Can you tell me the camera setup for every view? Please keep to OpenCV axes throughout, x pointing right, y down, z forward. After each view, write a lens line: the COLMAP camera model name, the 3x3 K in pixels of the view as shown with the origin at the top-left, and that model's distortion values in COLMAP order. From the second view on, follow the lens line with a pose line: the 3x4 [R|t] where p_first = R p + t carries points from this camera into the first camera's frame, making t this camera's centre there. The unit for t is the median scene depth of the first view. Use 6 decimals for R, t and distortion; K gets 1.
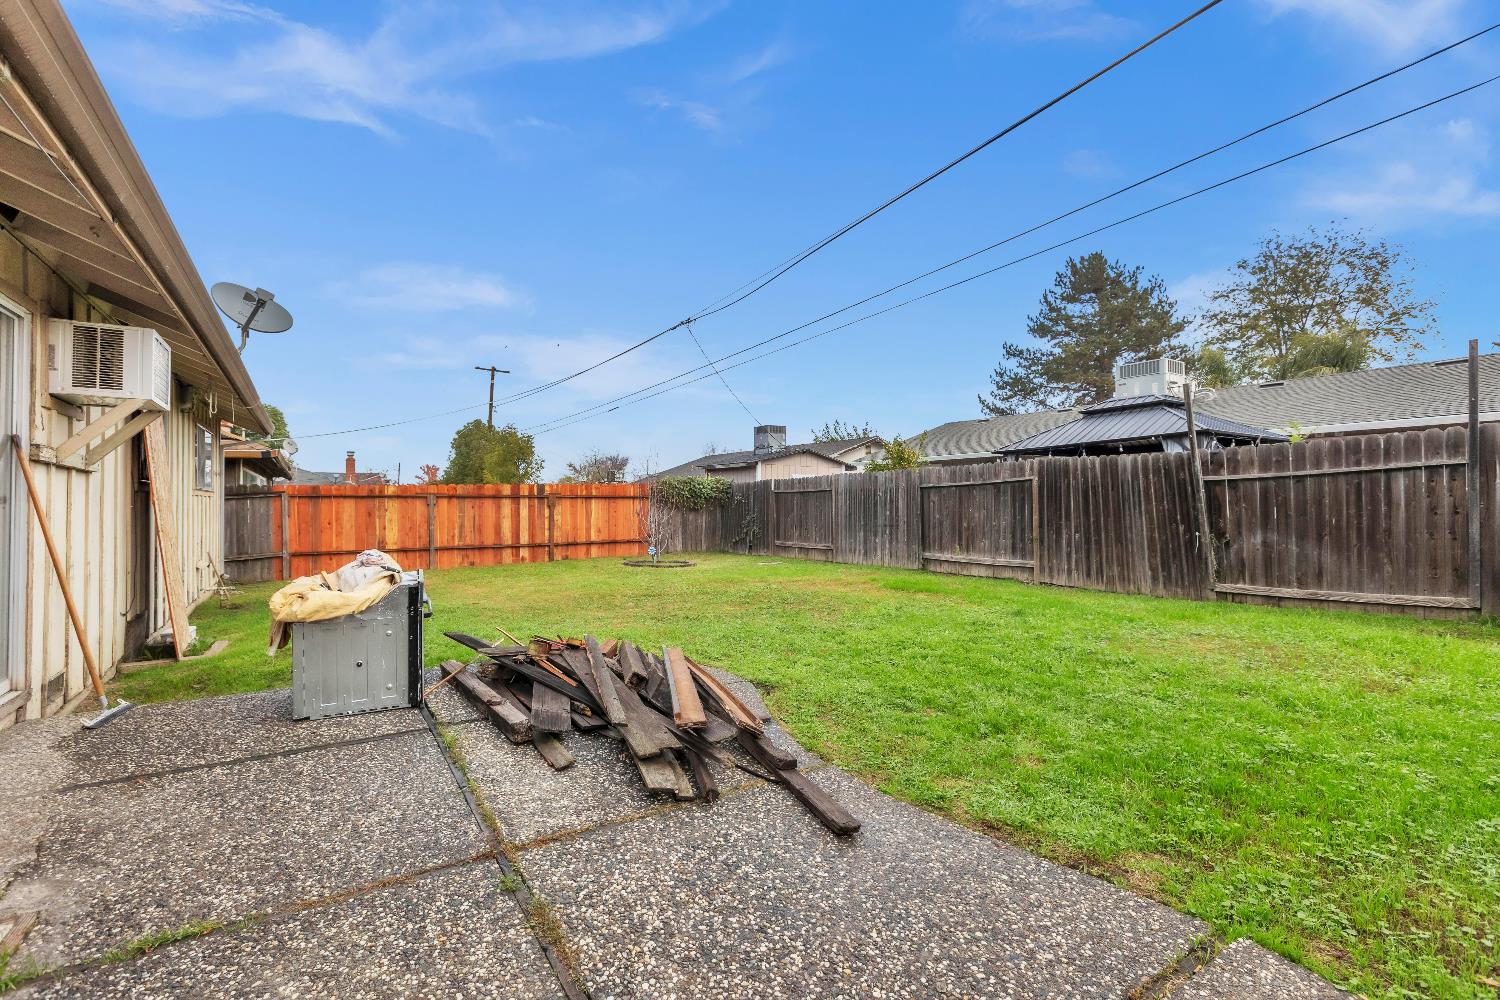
lens RADIAL K [[674.7, 0, 748.3], [0, 674.7, 495.3], [0, 0, 1]] dist [0.002042, 0.000133]
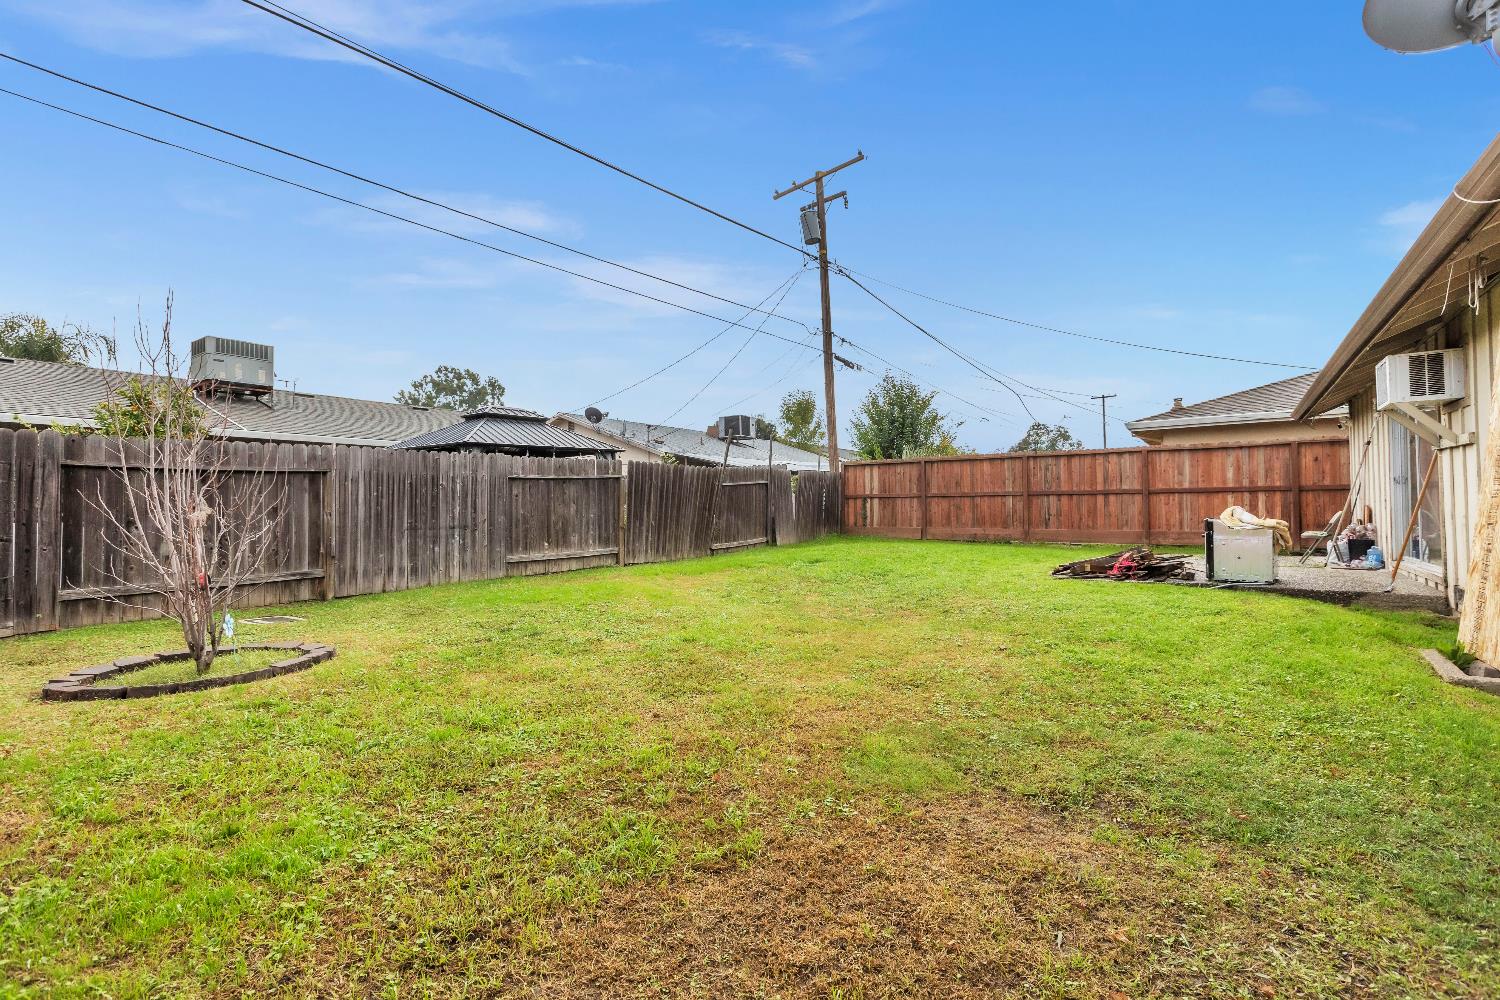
lens RADIAL K [[674.7, 0, 756.7], [0, 674.7, 496.4], [0, 0, 1]] dist [0.002042, 0.000133]
pose [[-0.368479, 0.022196, 0.929371, -0.721060], [0.003617, 0.999742, -0.022442, 0.035757], [-0.929629, -0.004909, -0.368464, 1.167347]]
